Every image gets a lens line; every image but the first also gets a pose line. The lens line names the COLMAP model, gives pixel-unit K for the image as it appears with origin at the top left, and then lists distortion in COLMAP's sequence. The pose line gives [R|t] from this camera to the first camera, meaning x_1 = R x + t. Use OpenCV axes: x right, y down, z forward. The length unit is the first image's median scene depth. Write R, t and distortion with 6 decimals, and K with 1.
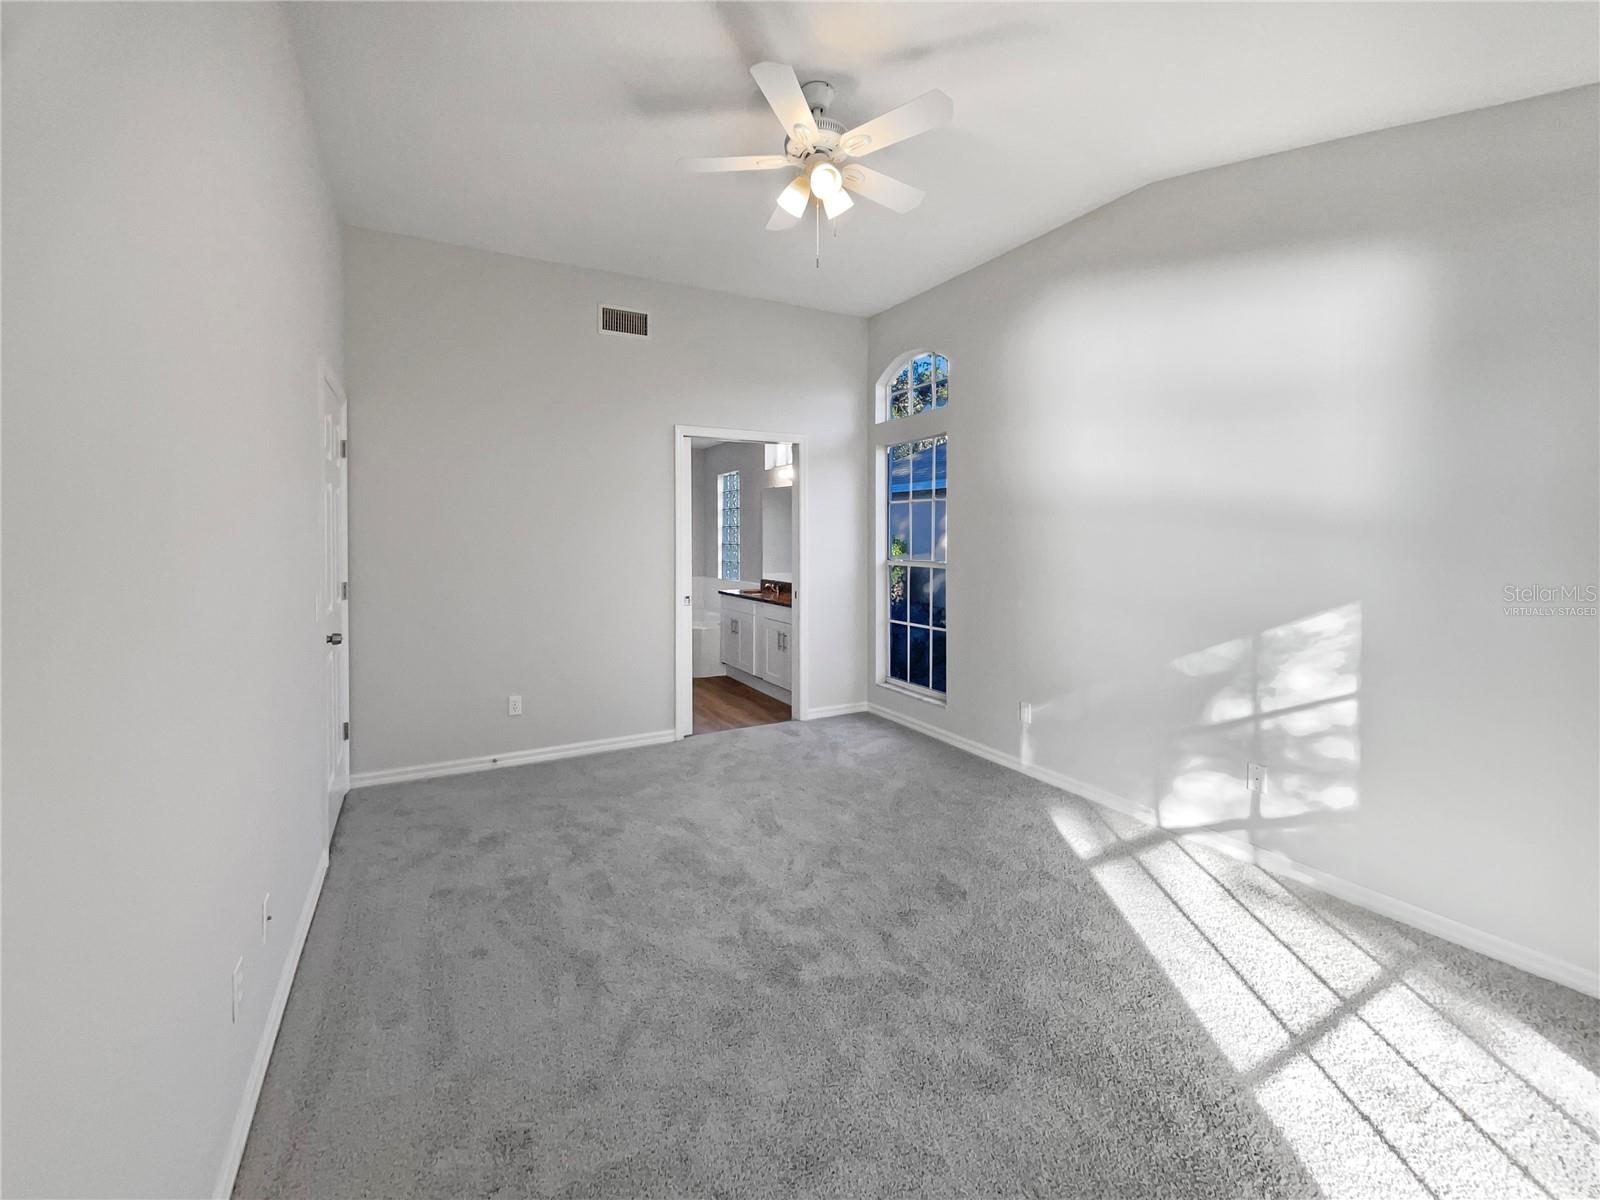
lens RADIAL K [[684.1, 0, 794.0], [0, 684.1, 554.5], [0, 0, 1]] dist [0.000824, 0.000025]
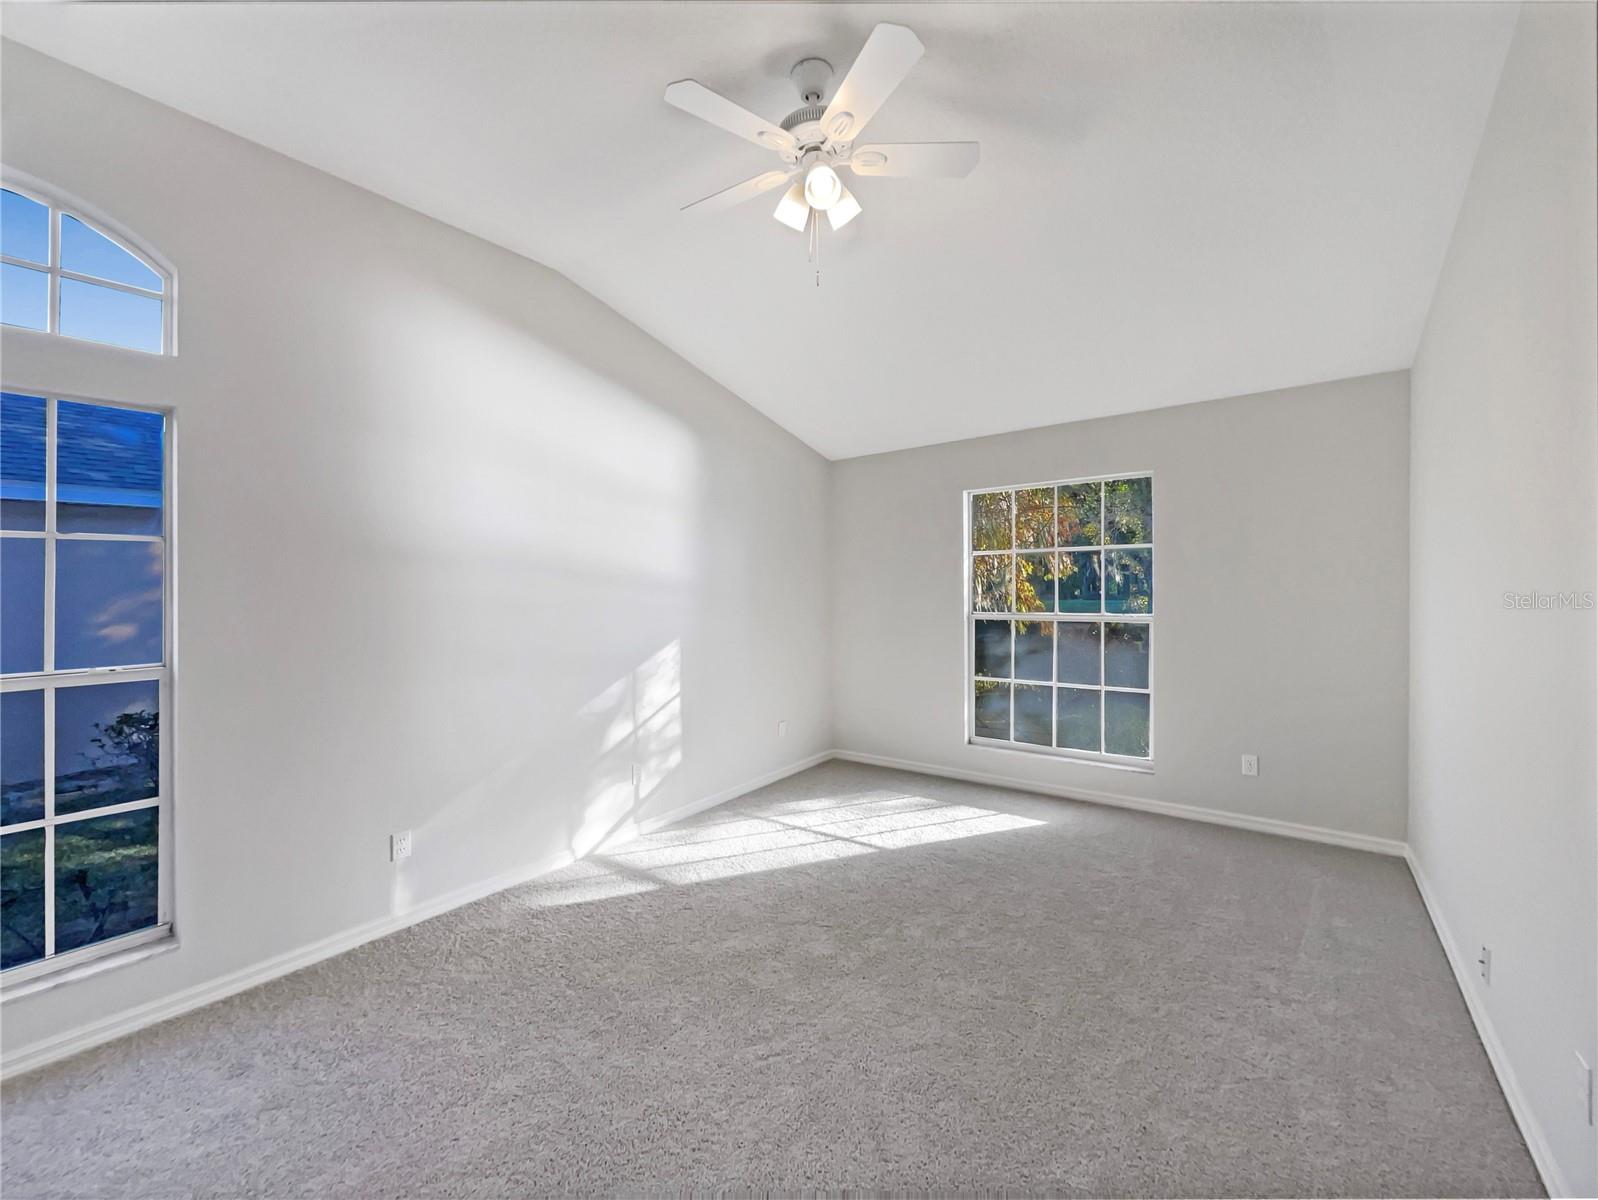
lens RADIAL K [[641.3, 0, 804.1], [0, 641.3, 589.8], [0, 0, 1]] dist [0.000152, -0.000717]
pose [[-0.432145, -0.004404, 0.901793, -0.672872], [0.023559, 0.999592, 0.016172, -0.061303], [-0.901496, 0.028234, -0.431865, 1.311016]]
